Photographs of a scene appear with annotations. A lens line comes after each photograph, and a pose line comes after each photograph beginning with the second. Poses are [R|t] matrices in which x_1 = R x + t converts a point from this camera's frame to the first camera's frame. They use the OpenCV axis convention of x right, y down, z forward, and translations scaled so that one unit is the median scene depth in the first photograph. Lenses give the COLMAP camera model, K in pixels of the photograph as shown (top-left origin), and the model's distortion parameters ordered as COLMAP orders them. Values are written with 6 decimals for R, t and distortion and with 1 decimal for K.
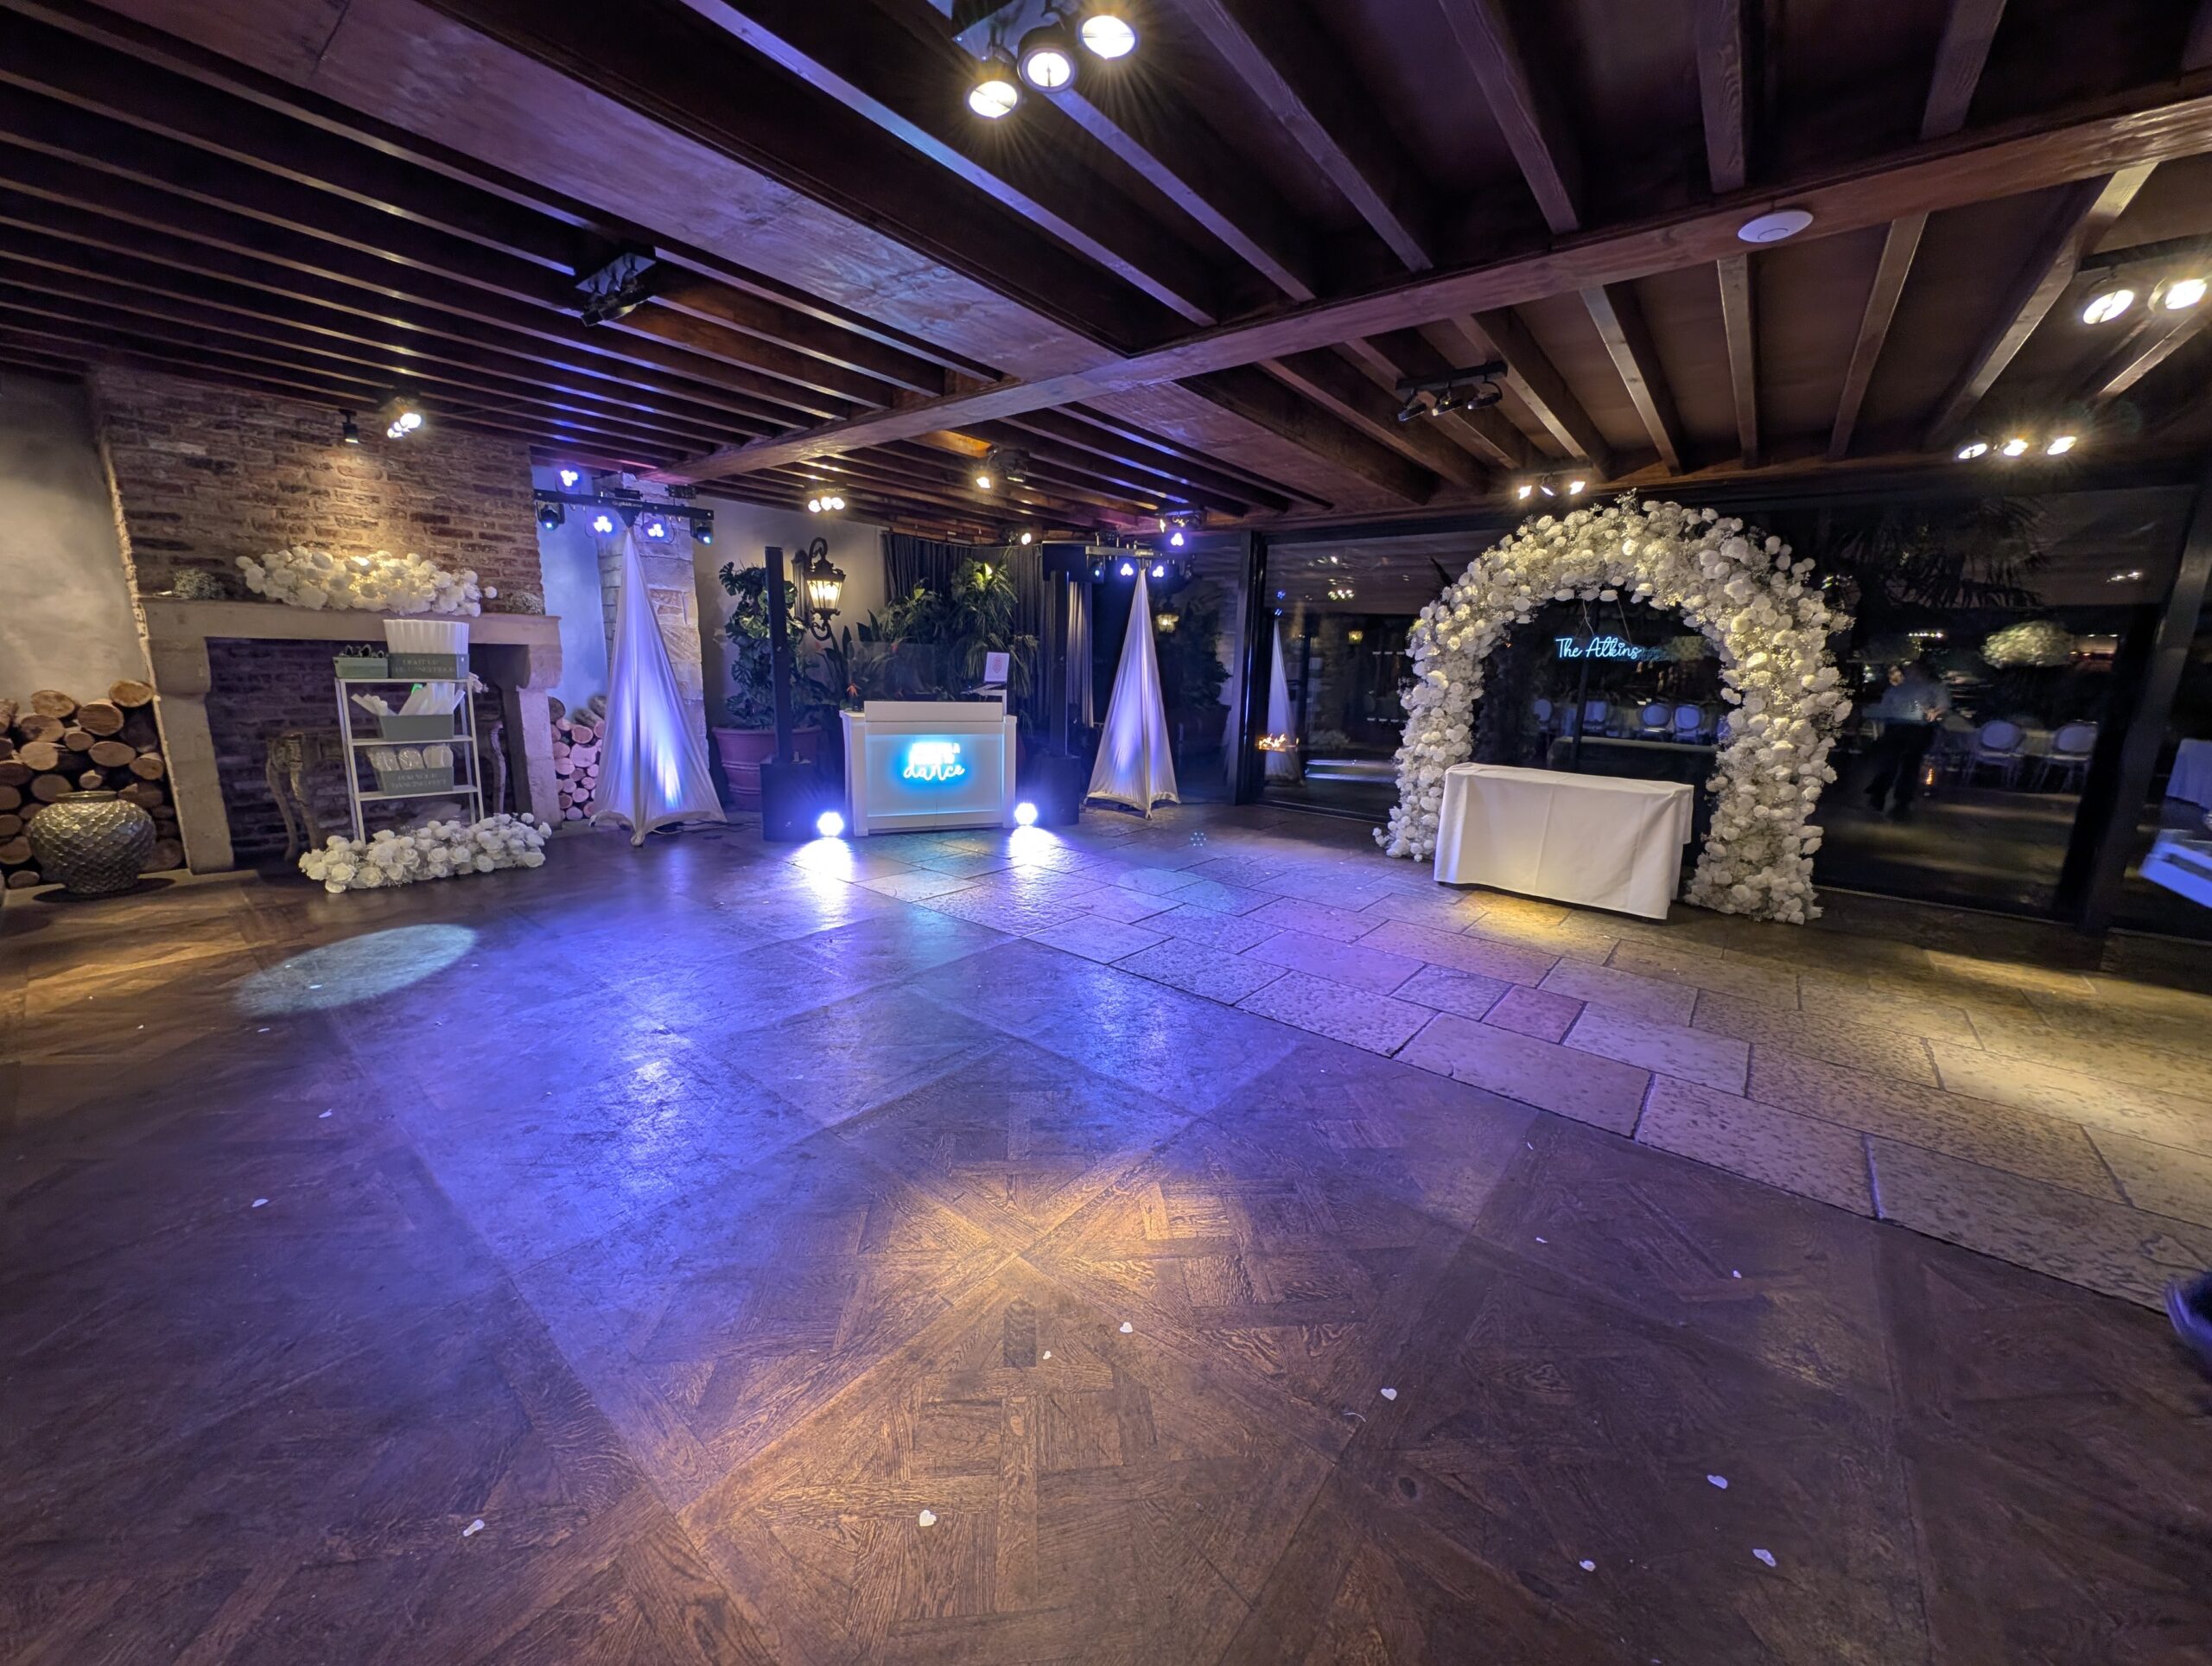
lens RADIAL K [[821.4, 0, 1106.0], [0, 821.4, 833.0], [0, 0, 1]] dist [-0.000588, 0.000040]
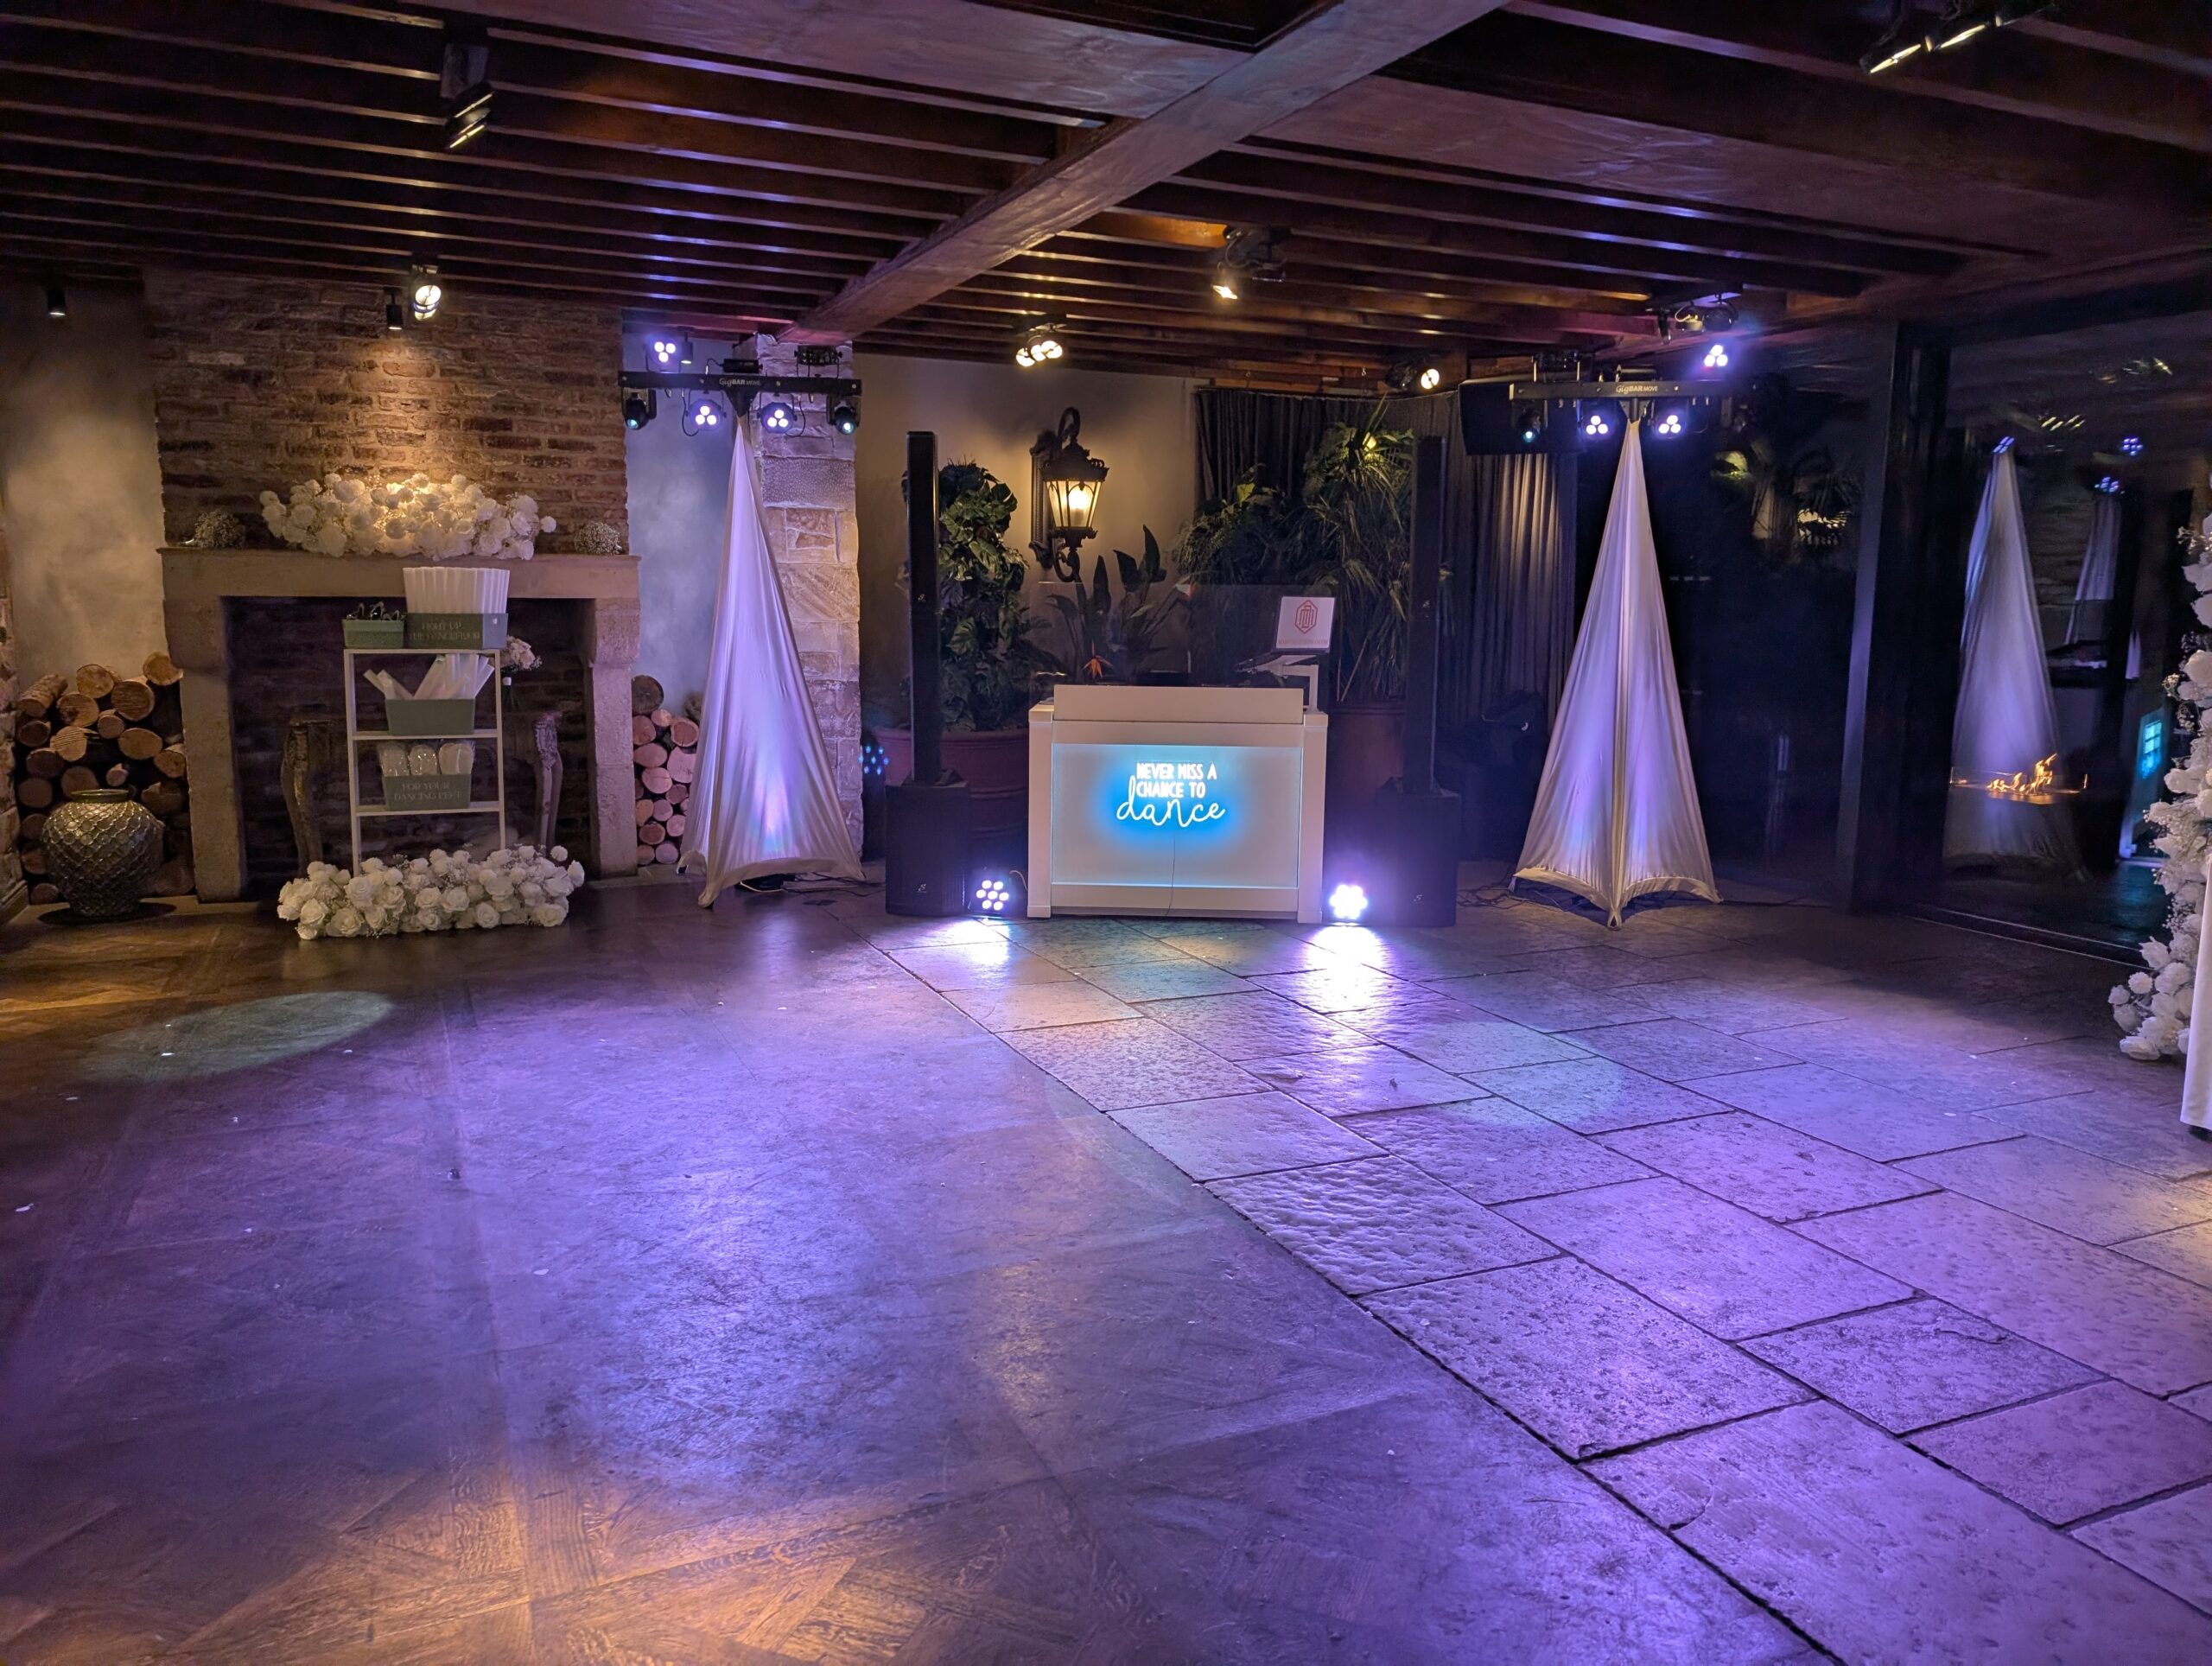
lens RADIAL K [[1567.4, 0, 1097.4], [0, 1567.4, 832.7], [0, 0, 1]] dist [0.040378, -0.033403]
pose [[0.894036, 0.046424, -0.445584, 0.281801], [-0.076864, 0.995763, -0.050478, -0.004380], [0.441352, 0.079378, 0.893816, 0.044425]]
